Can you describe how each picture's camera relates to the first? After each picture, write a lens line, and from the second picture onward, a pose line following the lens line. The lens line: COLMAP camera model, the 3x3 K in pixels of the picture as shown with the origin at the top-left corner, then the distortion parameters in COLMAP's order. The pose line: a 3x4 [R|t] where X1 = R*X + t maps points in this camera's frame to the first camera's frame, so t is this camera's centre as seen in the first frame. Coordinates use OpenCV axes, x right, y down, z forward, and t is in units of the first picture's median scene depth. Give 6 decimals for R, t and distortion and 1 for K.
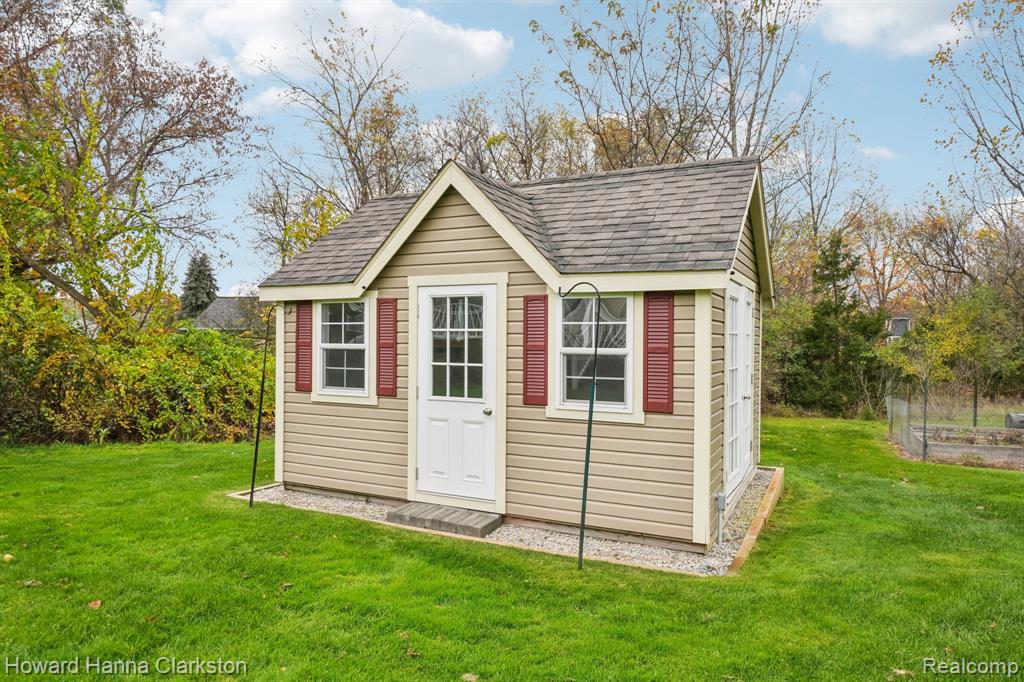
lens RADIAL K [[637.7, 0, 510.2], [0, 637.7, 343.5], [0, 0, 1]] dist [0.005716, 0.000561]
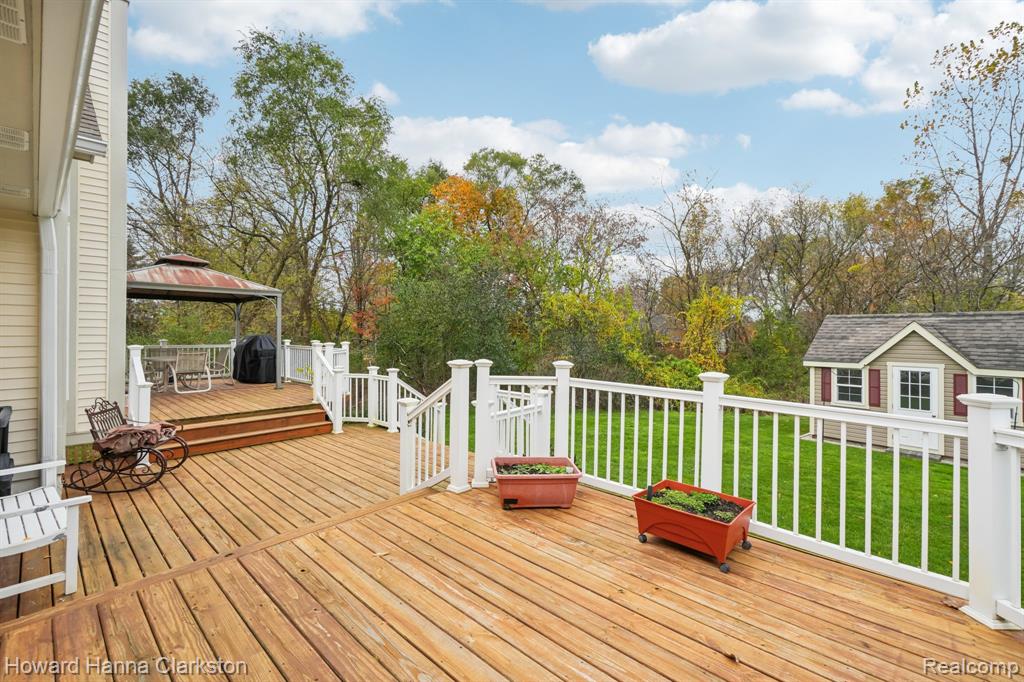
lens RADIAL K [[443.3, 0, 515.9], [0, 443.3, 338.4], [0, 0, 1]] dist [-0.003670, -0.000167]
pose [[0.910451, 0.008145, -0.413537, -0.797633], [-0.011962, 0.999906, -0.006641, -0.169606], [0.413444, 0.010993, 0.910463, -1.302152]]
